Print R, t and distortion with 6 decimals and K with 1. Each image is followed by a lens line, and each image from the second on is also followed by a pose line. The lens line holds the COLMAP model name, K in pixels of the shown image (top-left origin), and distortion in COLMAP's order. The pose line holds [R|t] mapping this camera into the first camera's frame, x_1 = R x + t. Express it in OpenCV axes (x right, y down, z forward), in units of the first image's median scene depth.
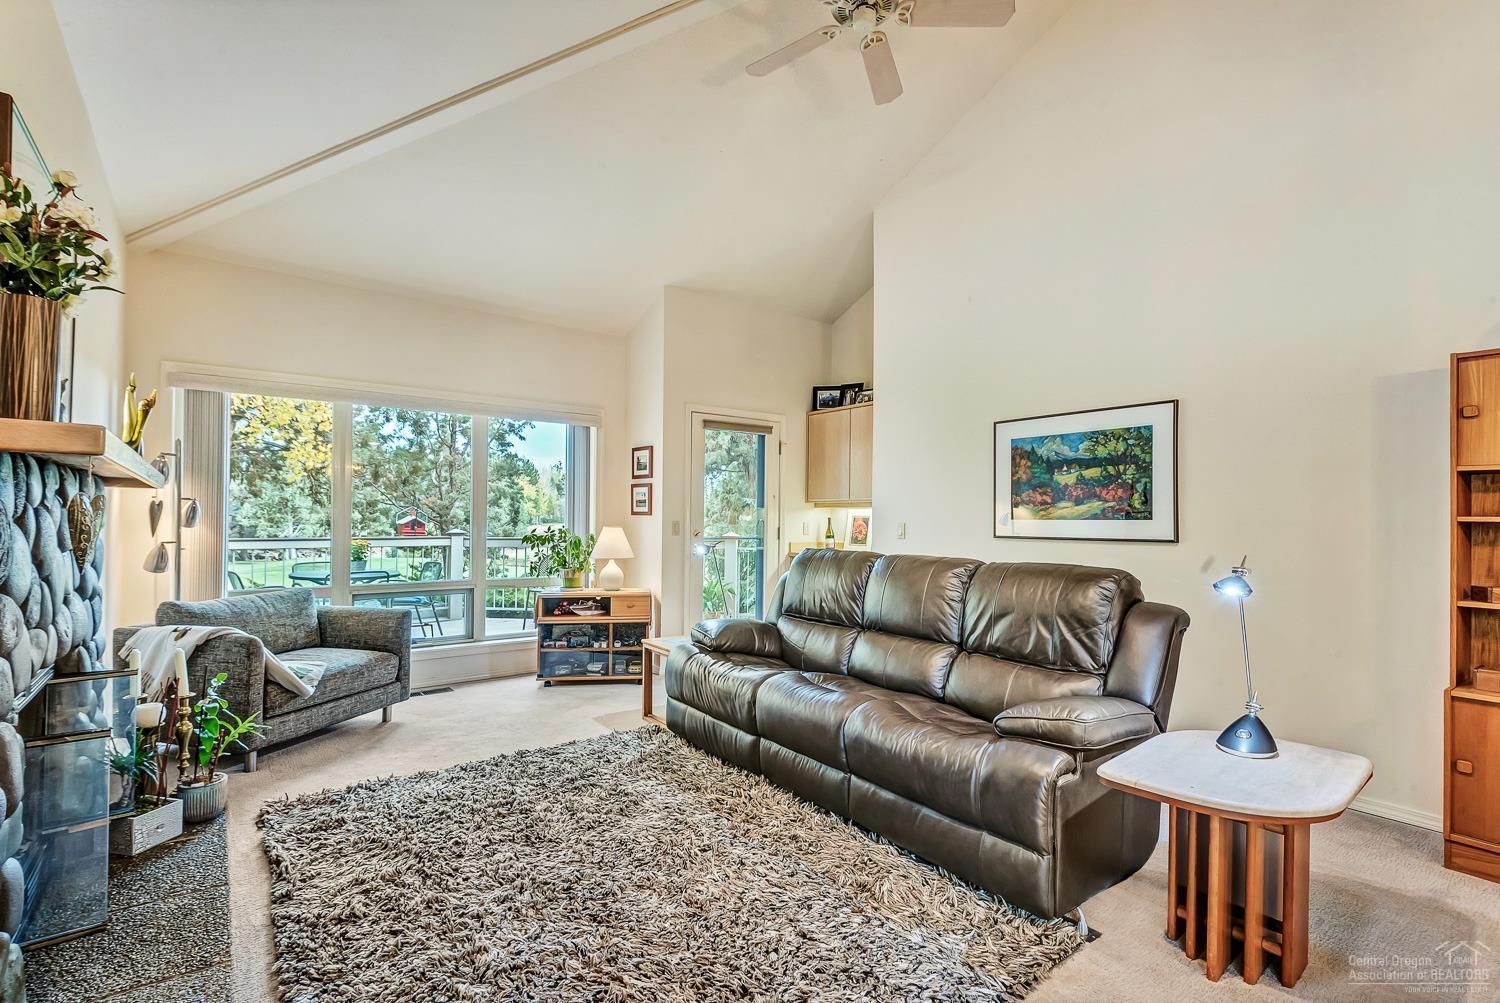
lens RADIAL K [[700.9, 0, 733.1], [0, 700.9, 494.0], [0, 0, 1]] dist [0.000297, -0.000244]
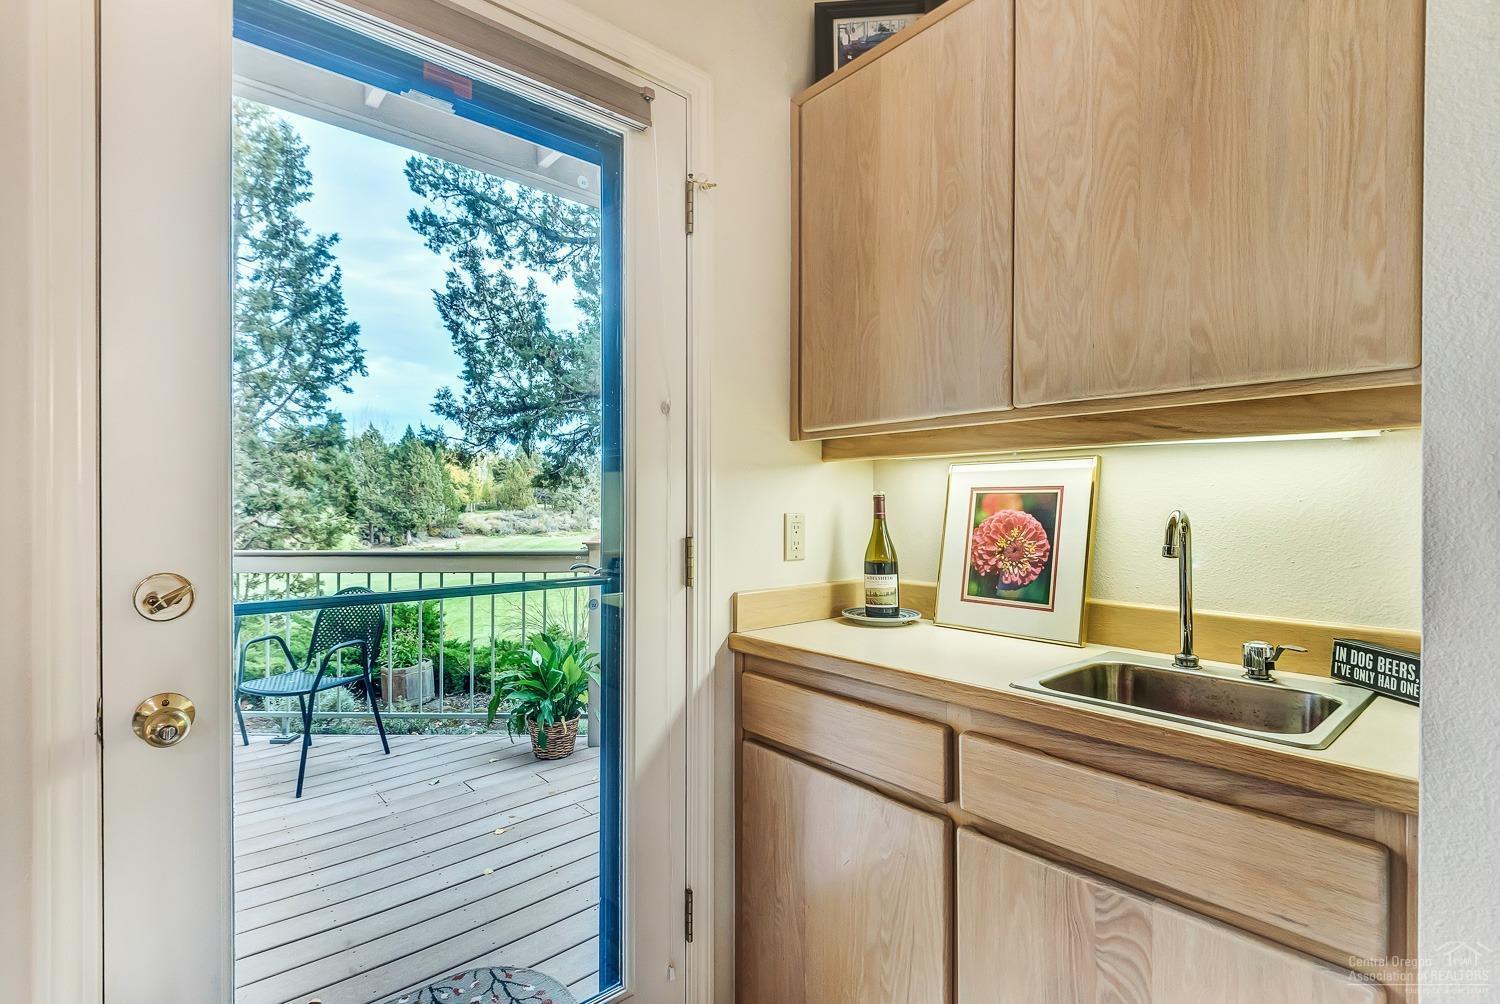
lens RADIAL K [[697.6, 0, 731.8], [0, 697.6, 507.5], [0, 0, 1]] dist [0.003529, 0.000350]
pose [[0.997380, -0.009898, 0.071656, 0.025857], [0.006990, 0.999146, 0.040718, 0.011208], [-0.071998, -0.040110, 0.996598, 0.306151]]
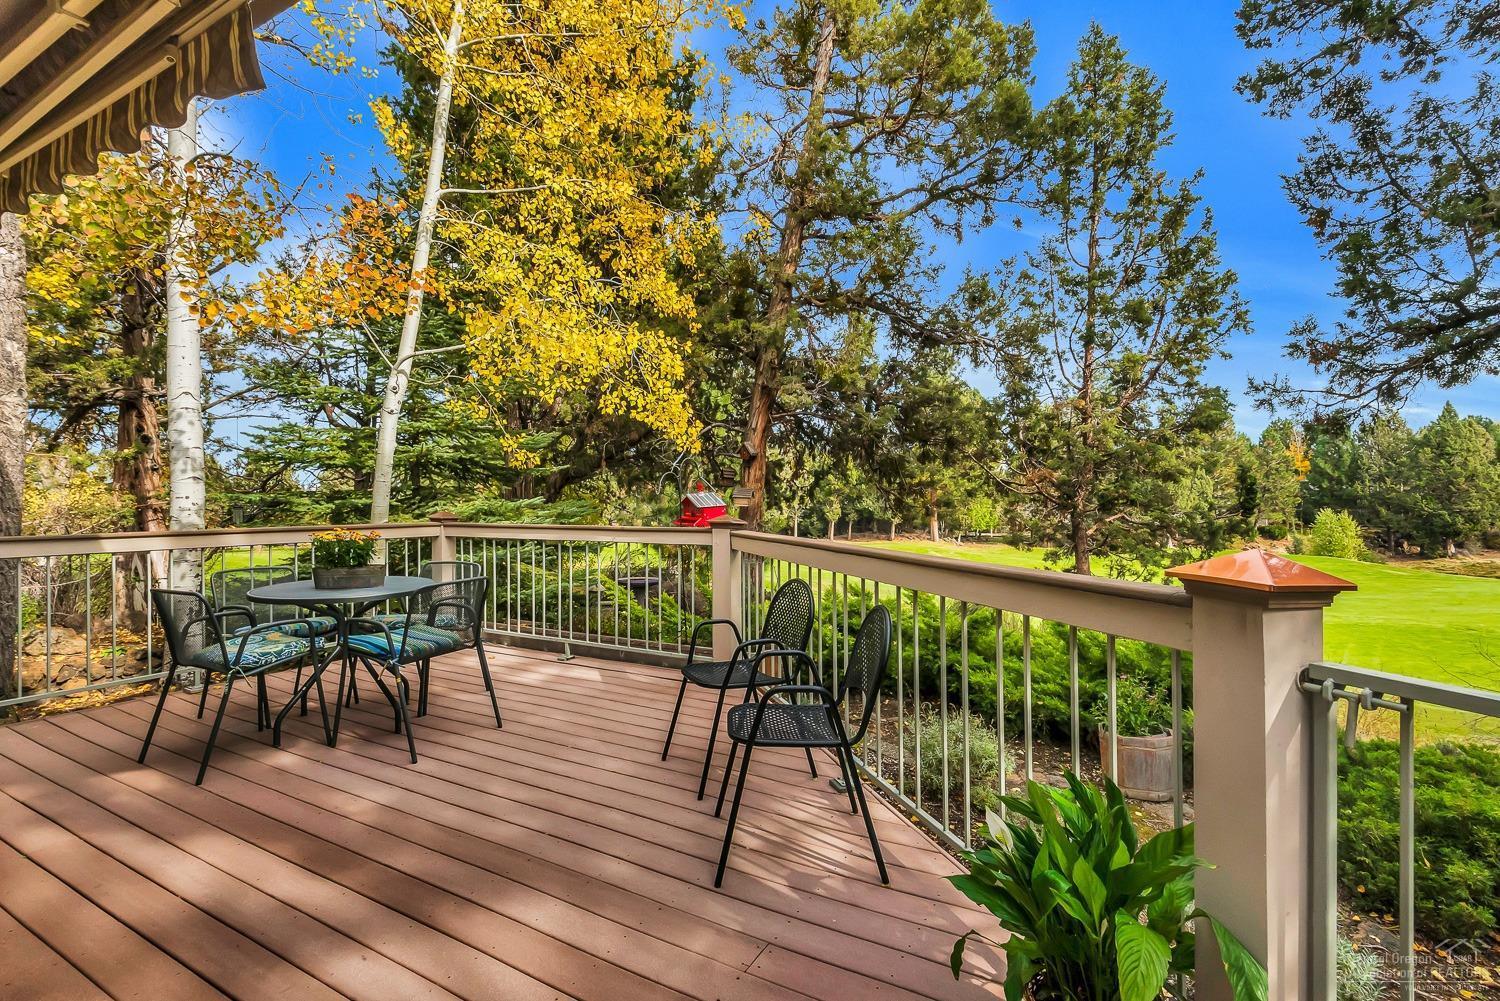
lens RADIAL K [[700.9, 0, 733.1], [0, 700.9, 493.0], [0, 0, 1]] dist [0.000297, -0.000244]
pose [[0.397459, -0.023312, -0.917324, 0.051810], [0.035130, 0.999331, -0.010175, 0.021273], [0.916947, -0.028182, 0.398012, 0.455370]]
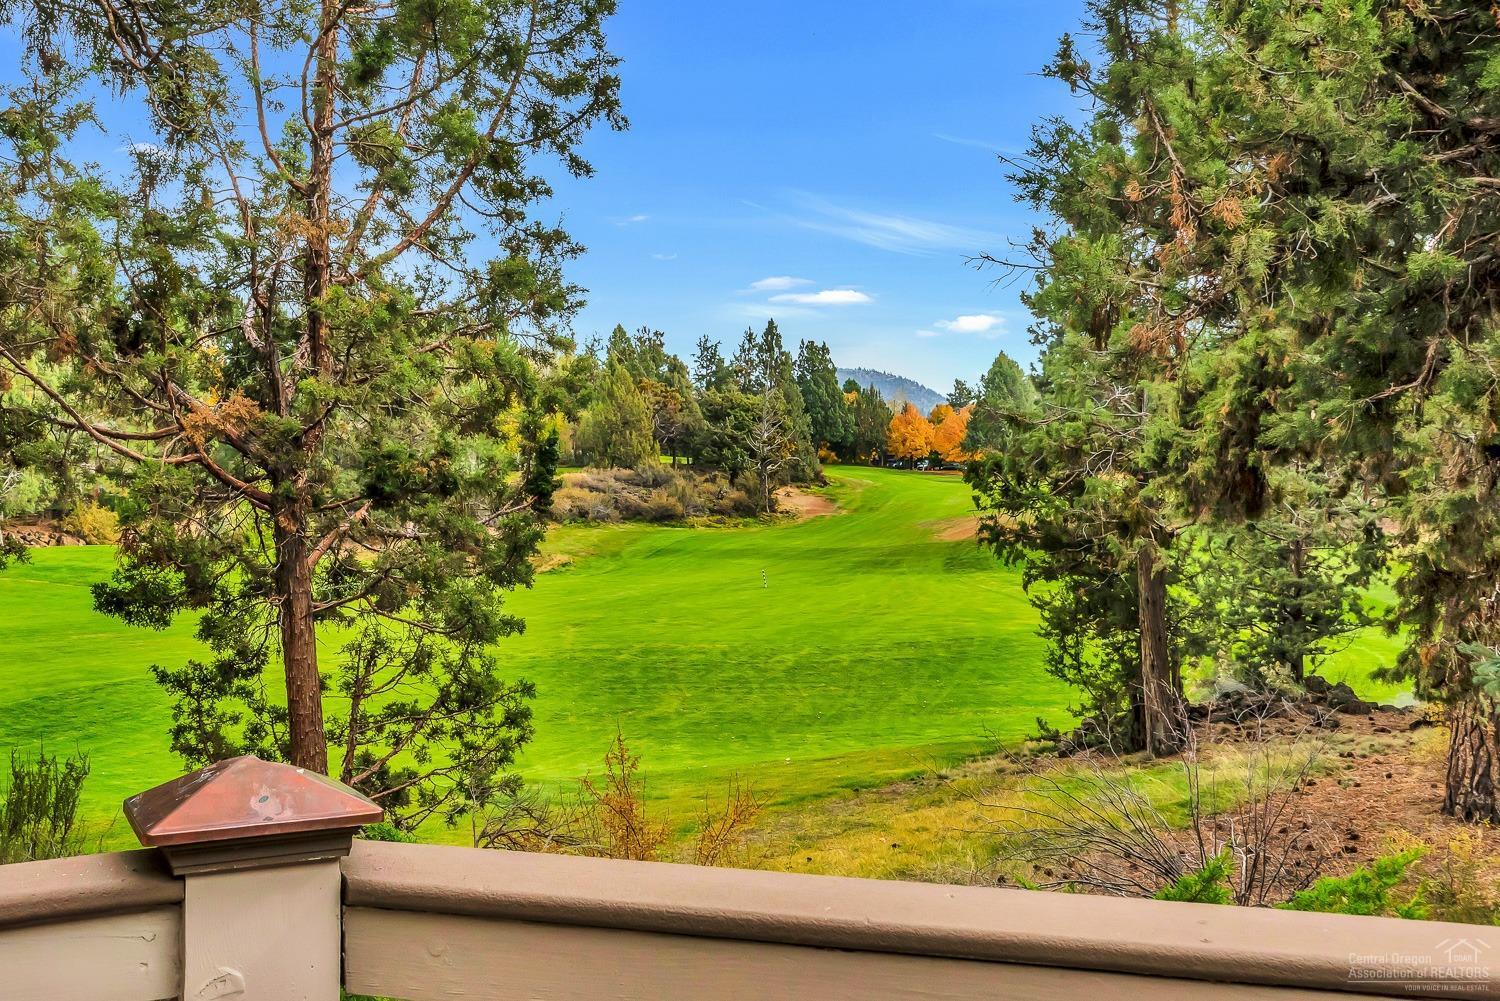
lens RADIAL K [[1547.4, 0, 693.2], [0, 1547.4, 455.4], [0, 0, 1]] dist [-0.013213, -0.005794]
pose [[0.986983, 0.002486, -0.160805, -0.181999], [0.003020, 0.999418, 0.033983, 0.006448], [0.160796, -0.034027, 0.986401, 0.481157]]
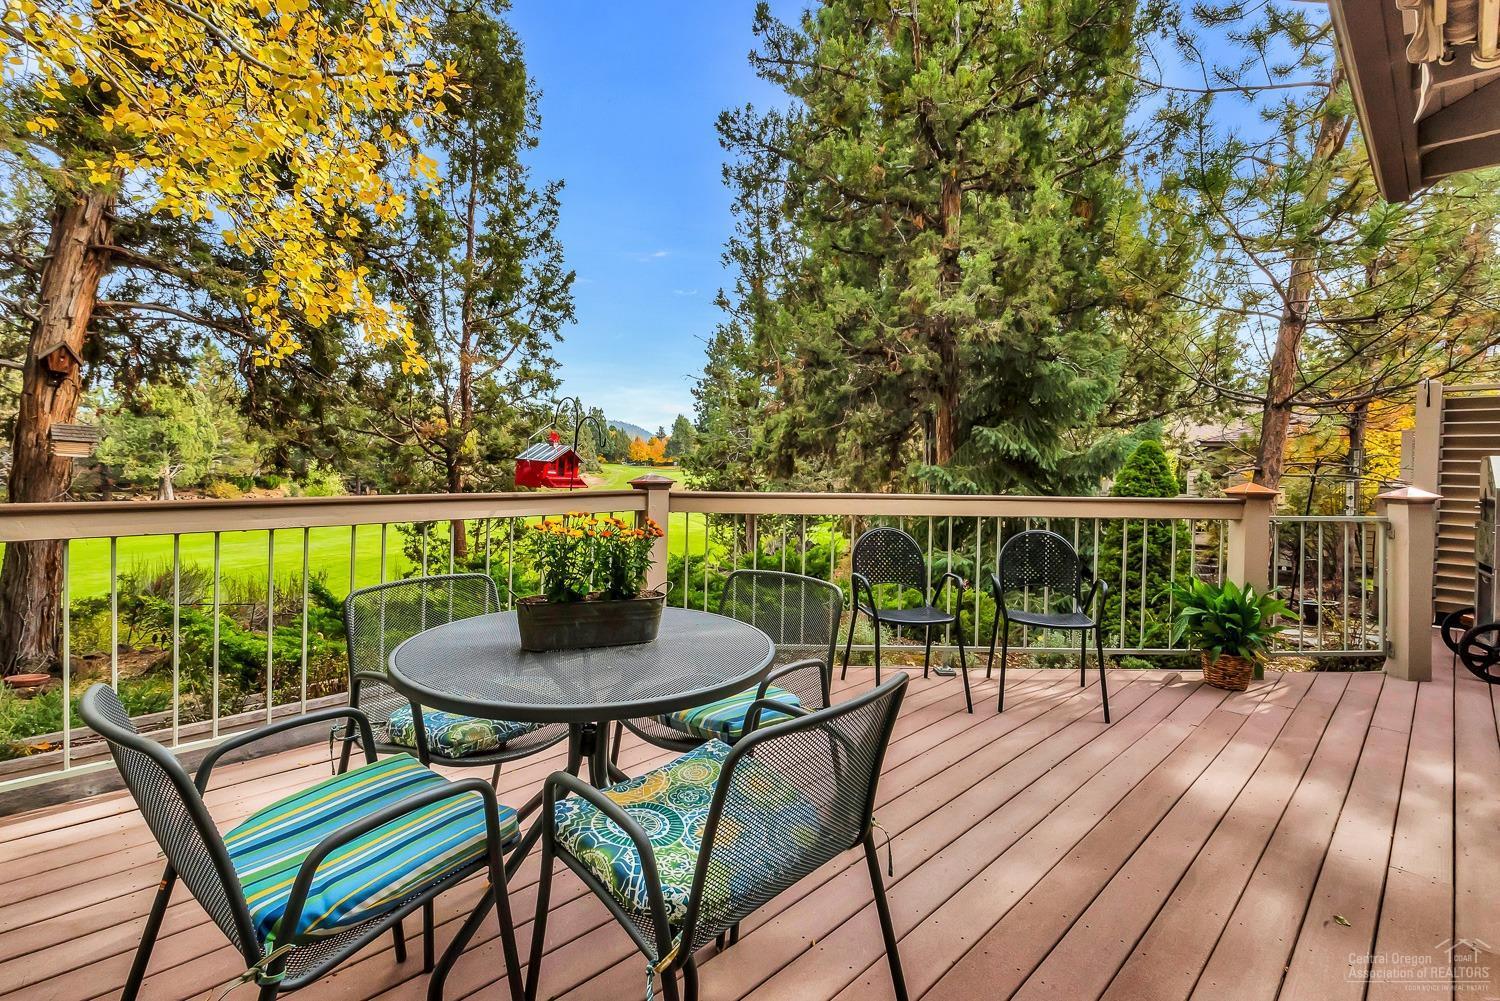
lens RADIAL K [[702.6, 0, 750.0], [0, 702.6, 500.5], [0, 0, 1]] dist [-0.014681, -0.000298]
pose [[0.990235, 0.002291, 0.139386, -0.226394], [-0.014700, 0.996007, 0.088057, 0.015920], [-0.138628, -0.089246, 0.986315, 0.306507]]
